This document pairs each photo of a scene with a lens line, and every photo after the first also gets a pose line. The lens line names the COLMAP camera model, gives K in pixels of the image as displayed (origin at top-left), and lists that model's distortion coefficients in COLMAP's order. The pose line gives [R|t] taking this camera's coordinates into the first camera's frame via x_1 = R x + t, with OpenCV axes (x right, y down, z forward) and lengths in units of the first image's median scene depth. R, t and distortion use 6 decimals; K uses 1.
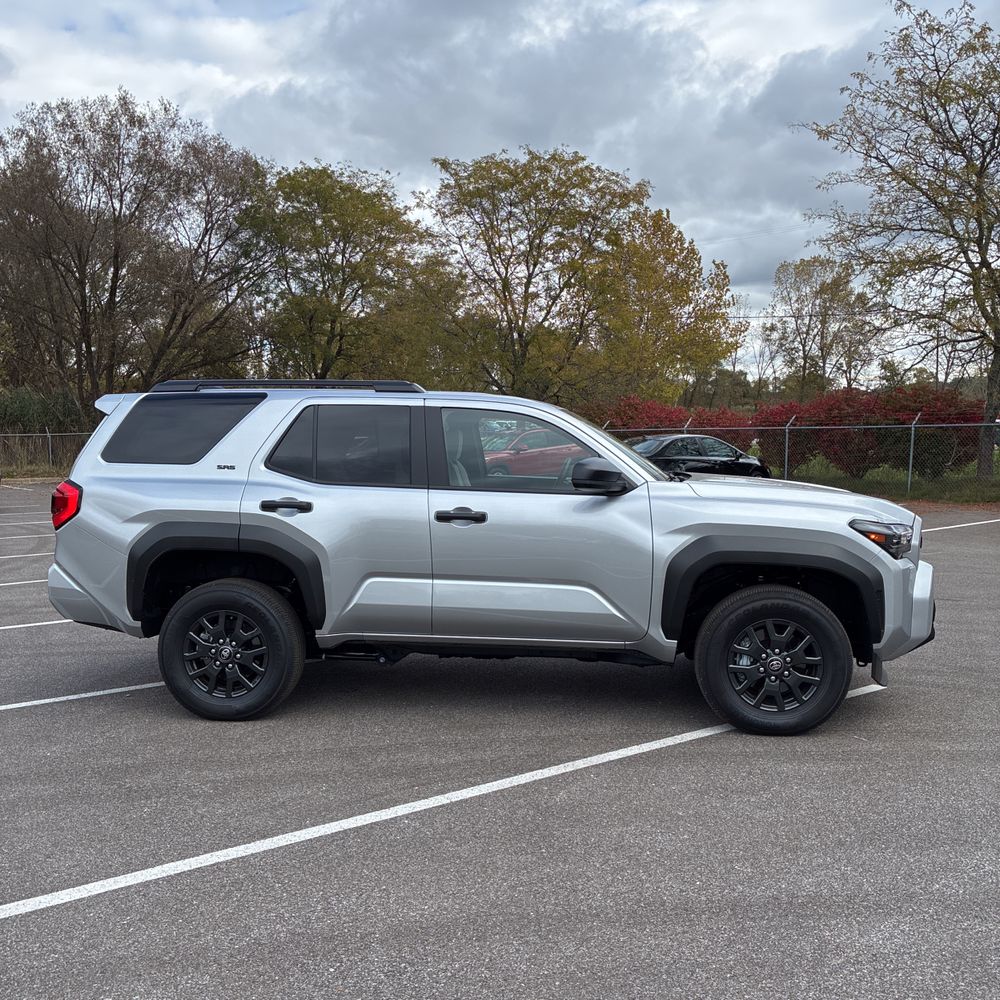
lens RADIAL K [[1023.2, 0, 495.2], [0, 1023.2, 500.8], [0, 0, 1]] dist [0.026526, -0.011269]
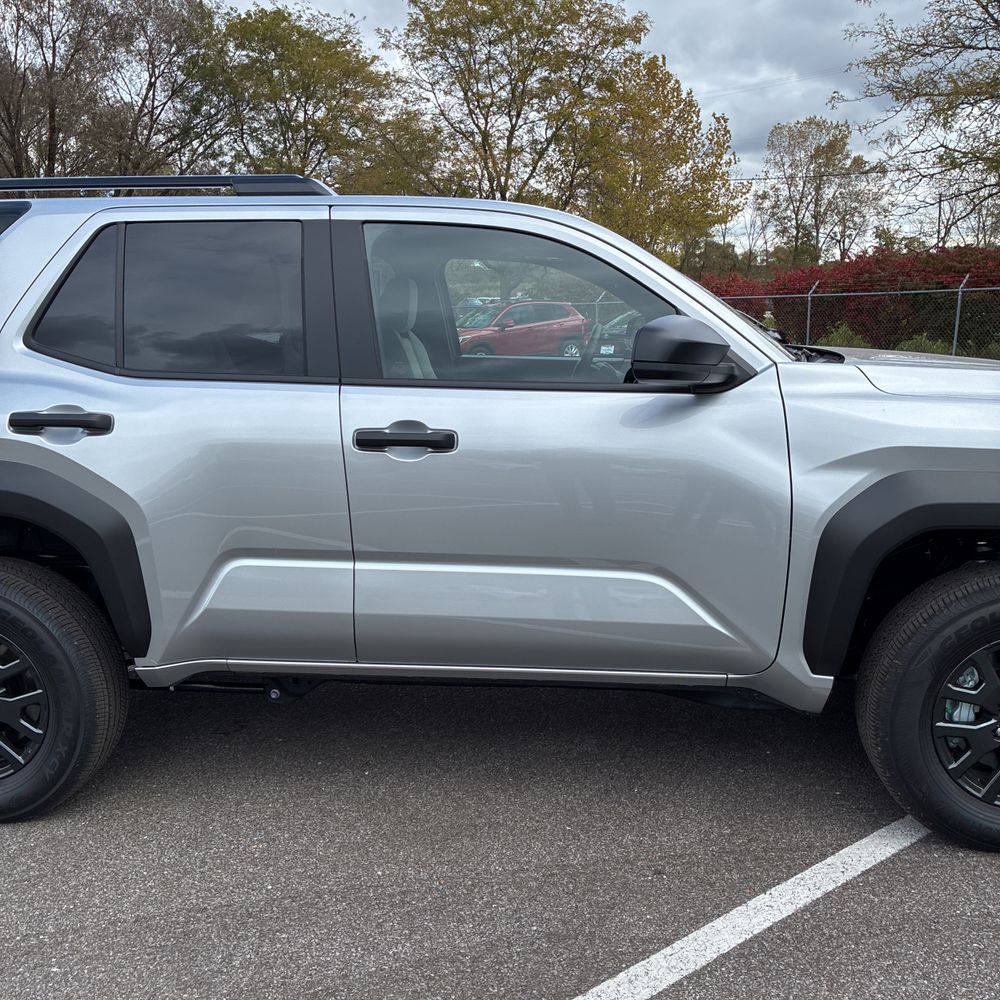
lens RADIAL K [[1002.8, 0, 498.5], [0, 1002.8, 493.2], [0, 0, 1]] dist [0.003779, 0.014916]
pose [[0.999689, -0.017615, 0.017677, 0.000652], [0.015529, 0.993601, 0.111879, -0.002551], [-0.019535, -0.111569, 0.993565, 0.102593]]
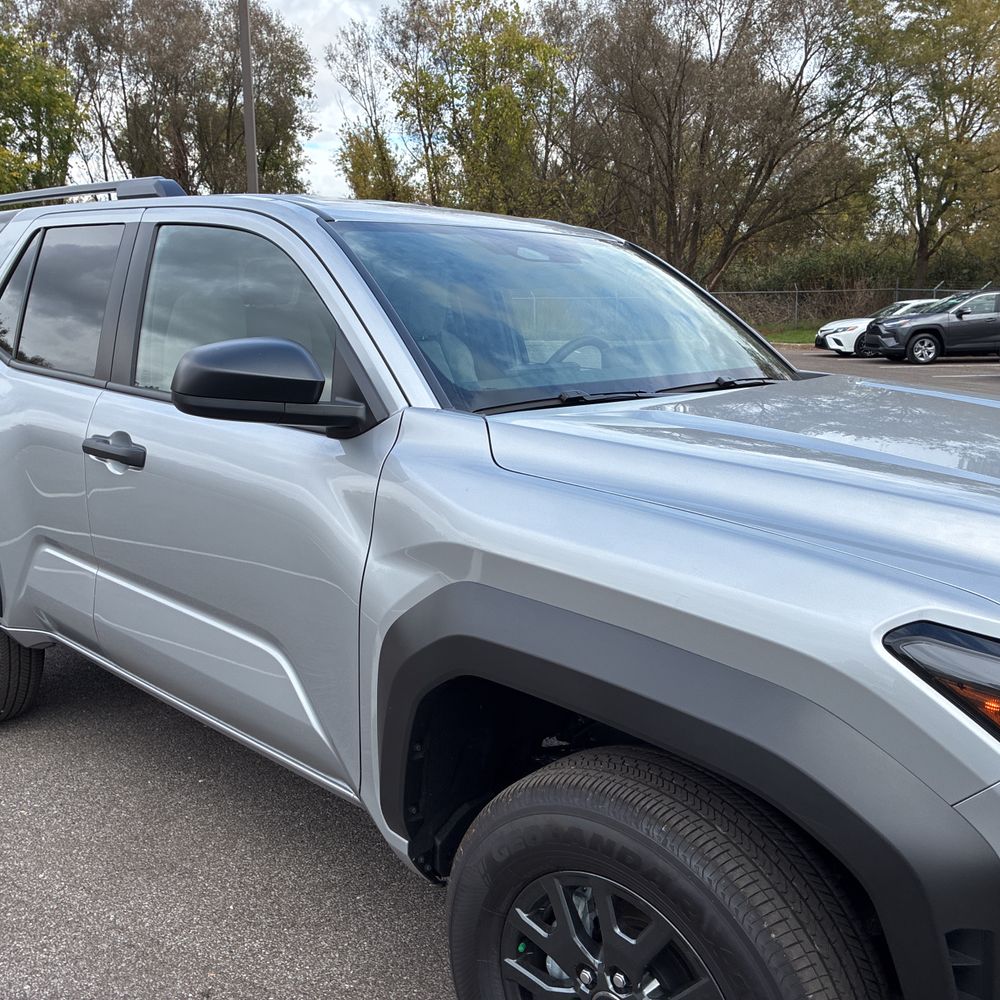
lens RADIAL K [[1023.2, 0, 495.2], [0, 1023.2, 500.8], [0, 0, 1]] dist [0.026526, -0.011269]
pose [[0.802238, 0.124999, -0.583771, 0.080350], [-0.049079, 0.988334, 0.144178, -0.008117], [0.594983, -0.087014, 0.799014, 0.144908]]
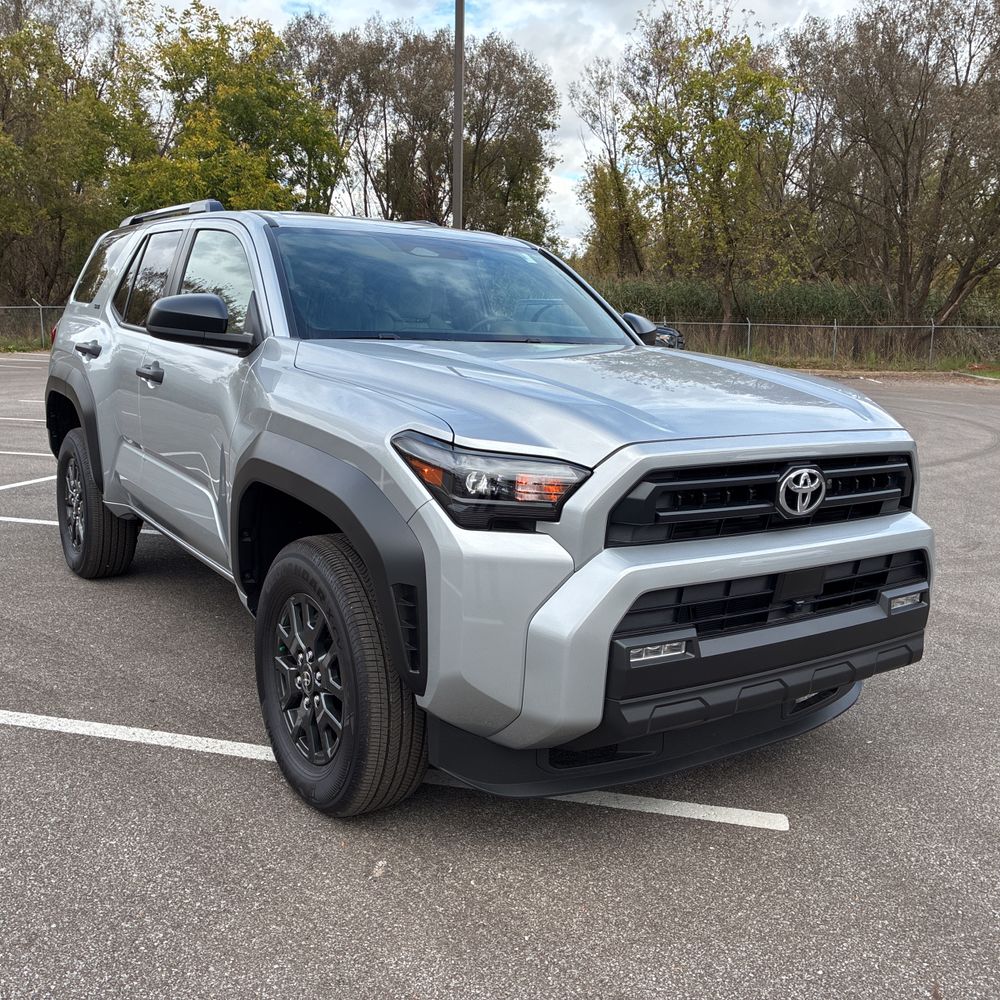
lens RADIAL K [[1011.0, 0, 500.2], [0, 1011.0, 498.0], [0, 0, 1]] dist [0.035904, -0.029135]
pose [[0.647967, 0.157122, -0.745286, 0.142919], [-0.087080, 0.987358, 0.132447, -0.003046], [0.756674, -0.020922, 0.653458, 0.142349]]
